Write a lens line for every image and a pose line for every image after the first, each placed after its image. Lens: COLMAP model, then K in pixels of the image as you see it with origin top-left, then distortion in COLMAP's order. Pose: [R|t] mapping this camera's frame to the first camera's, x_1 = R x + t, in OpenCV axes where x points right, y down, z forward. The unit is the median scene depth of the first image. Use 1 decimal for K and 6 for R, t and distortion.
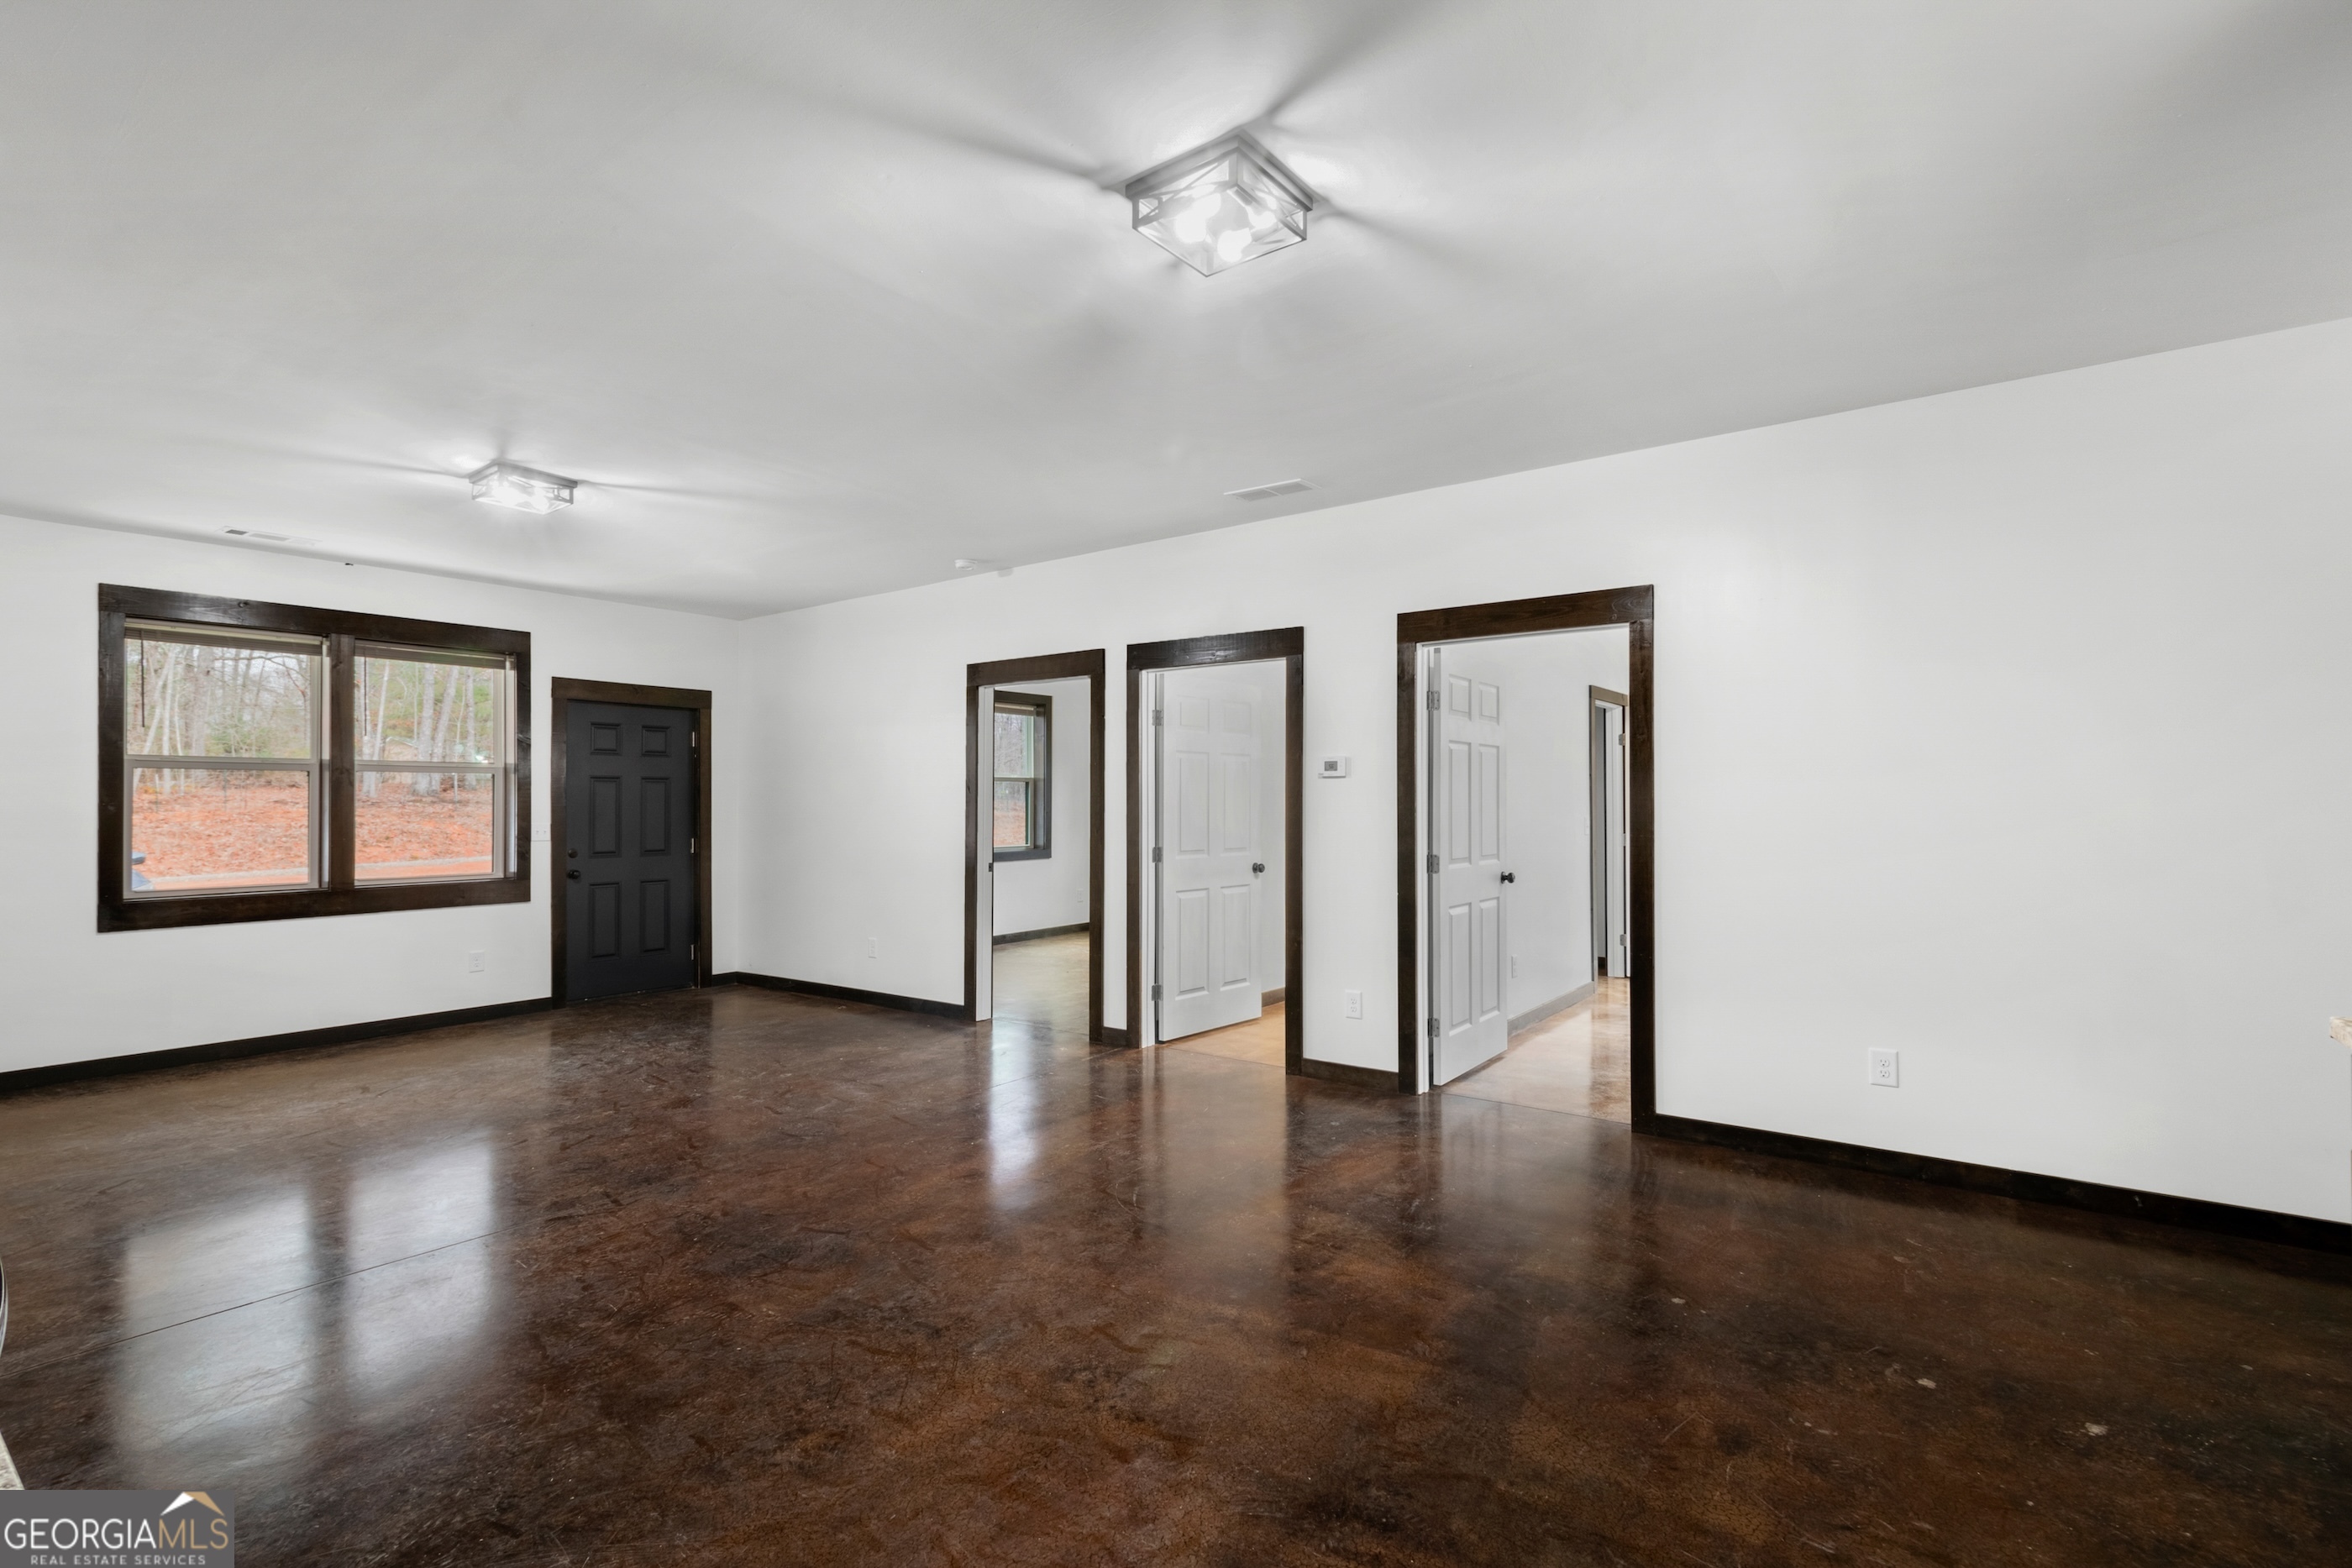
lens RADIAL K [[1063.0, 0, 1176.0], [0, 1063.0, 784.0], [0, 0, 1]] dist [-0.001753, 0.000100]
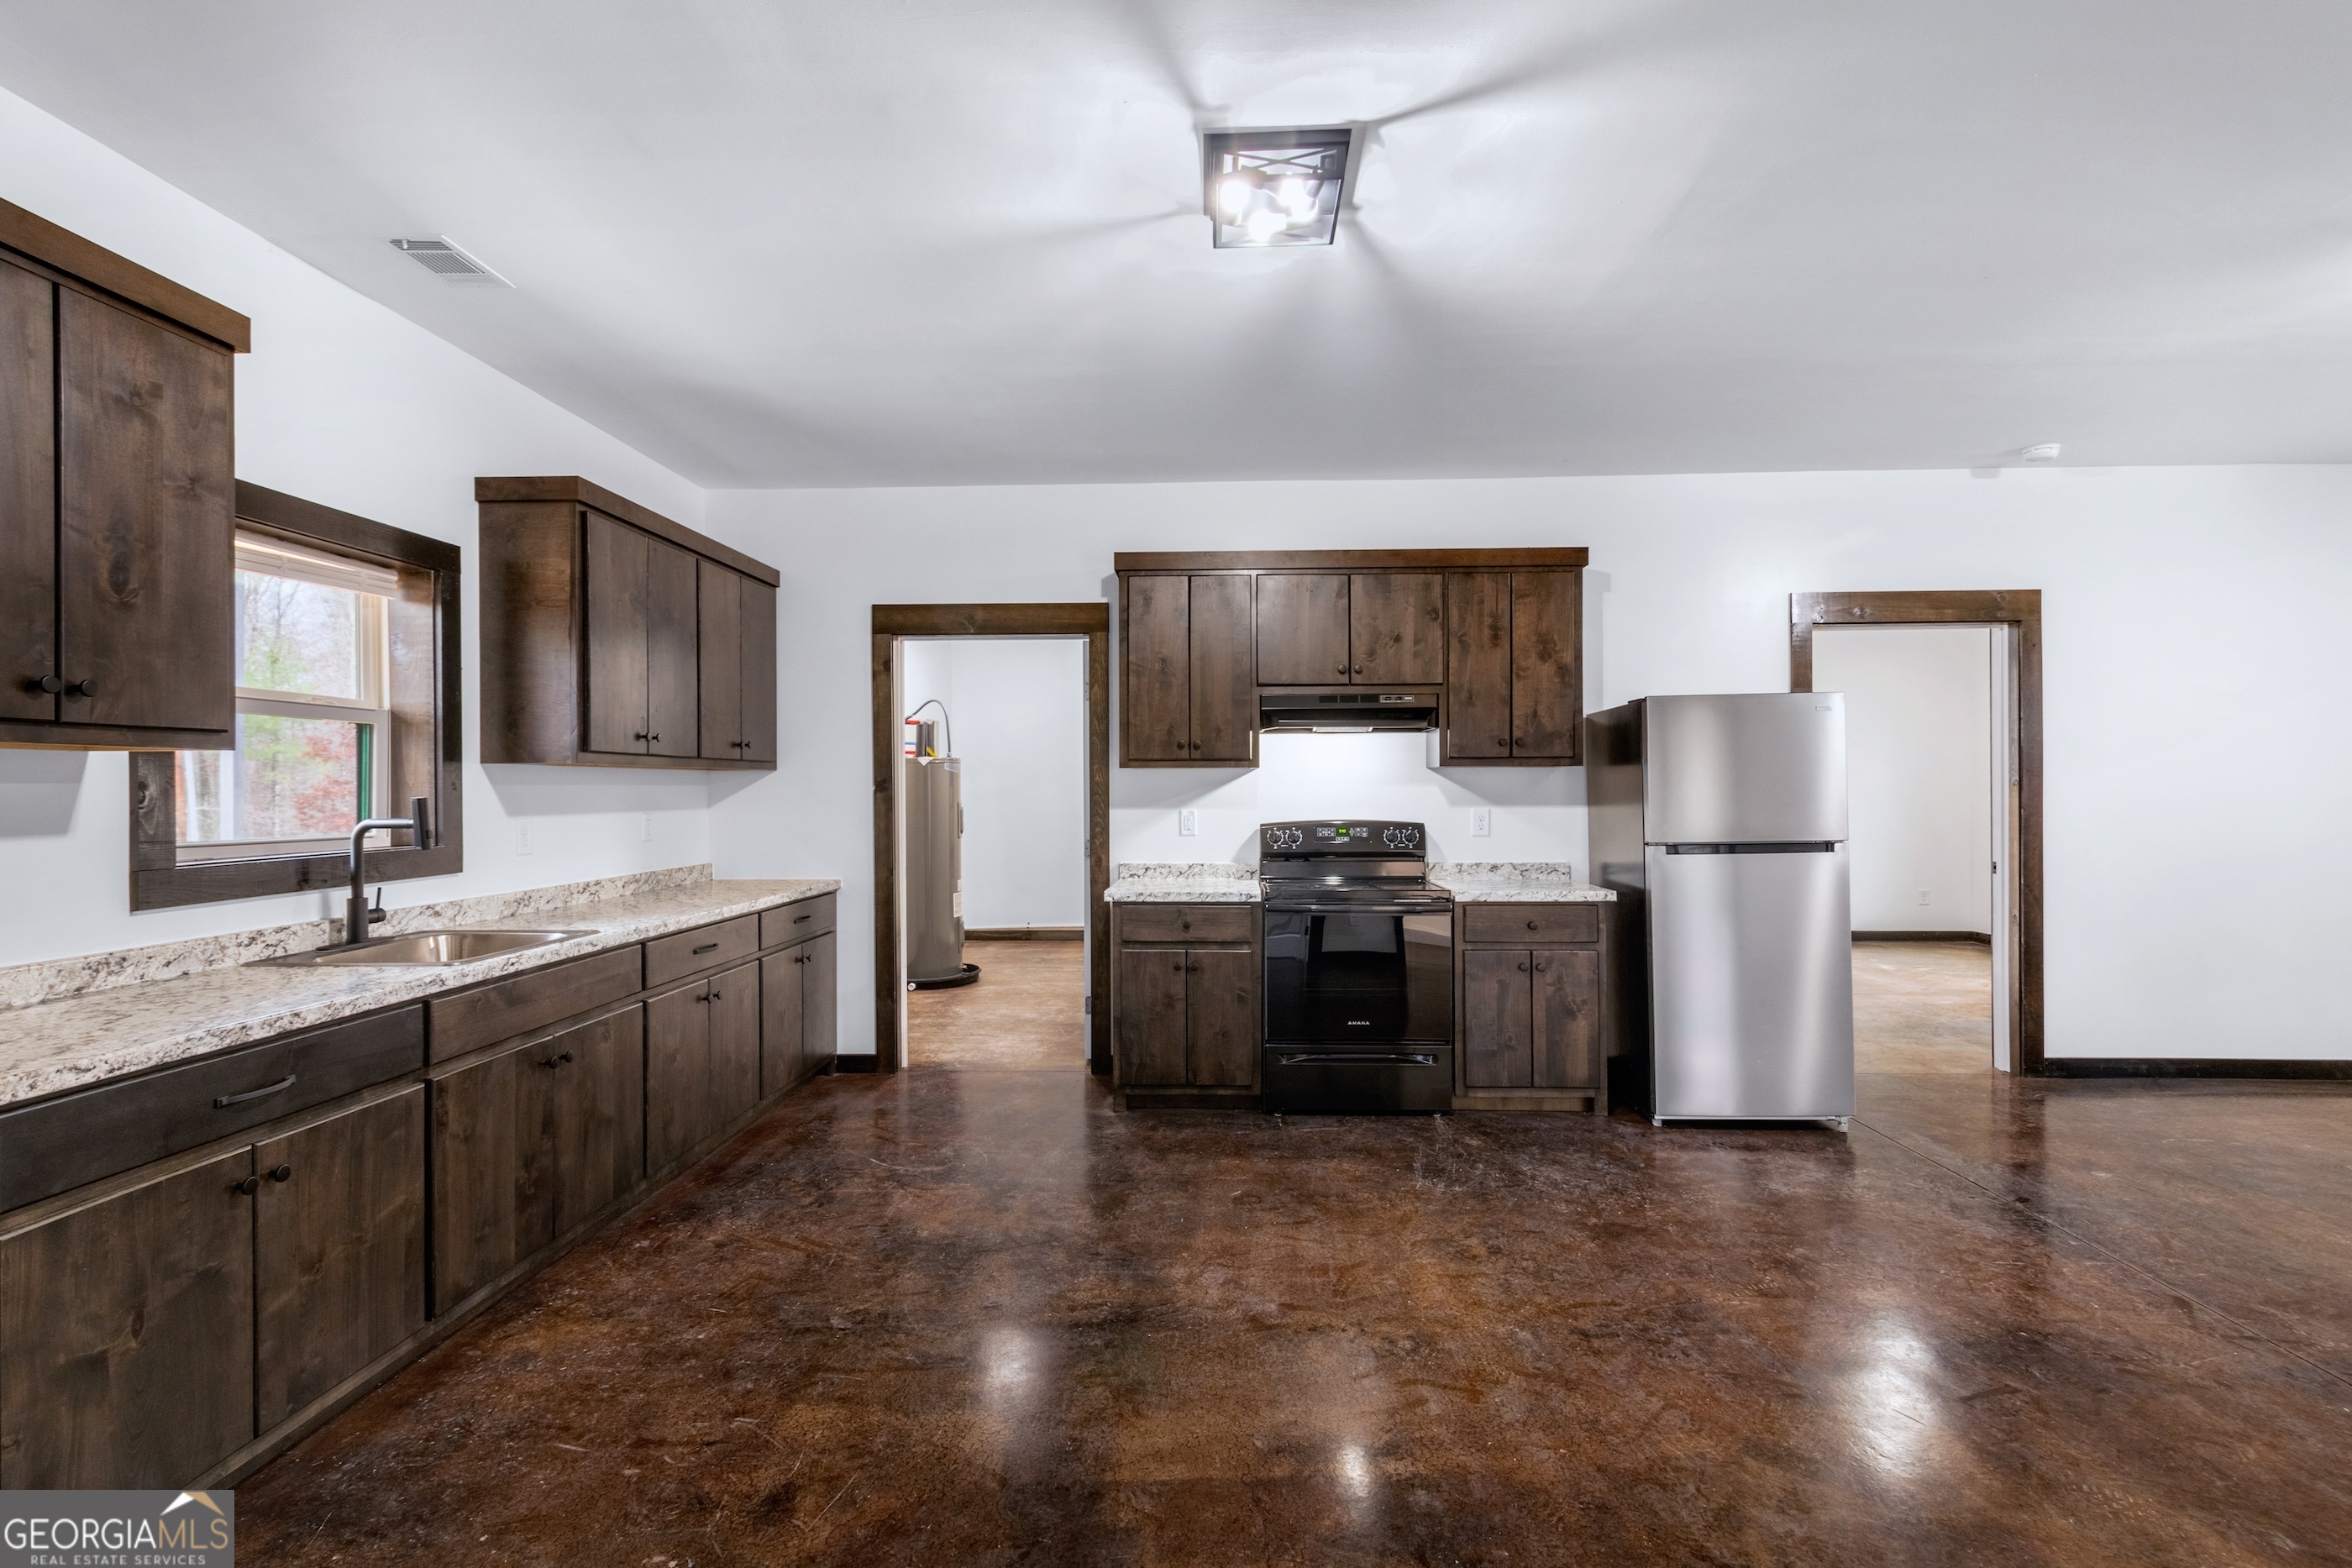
lens RADIAL K [[1063.0, 0, 1176.0], [0, 1063.0, 784.0], [0, 0, 1]] dist [-0.001753, 0.000100]
pose [[-0.826755, 0.009689, -0.562478, 0.700310], [0.020398, 0.999710, -0.012761, 0.028447], [0.562192, -0.022024, -0.826714, 1.825000]]
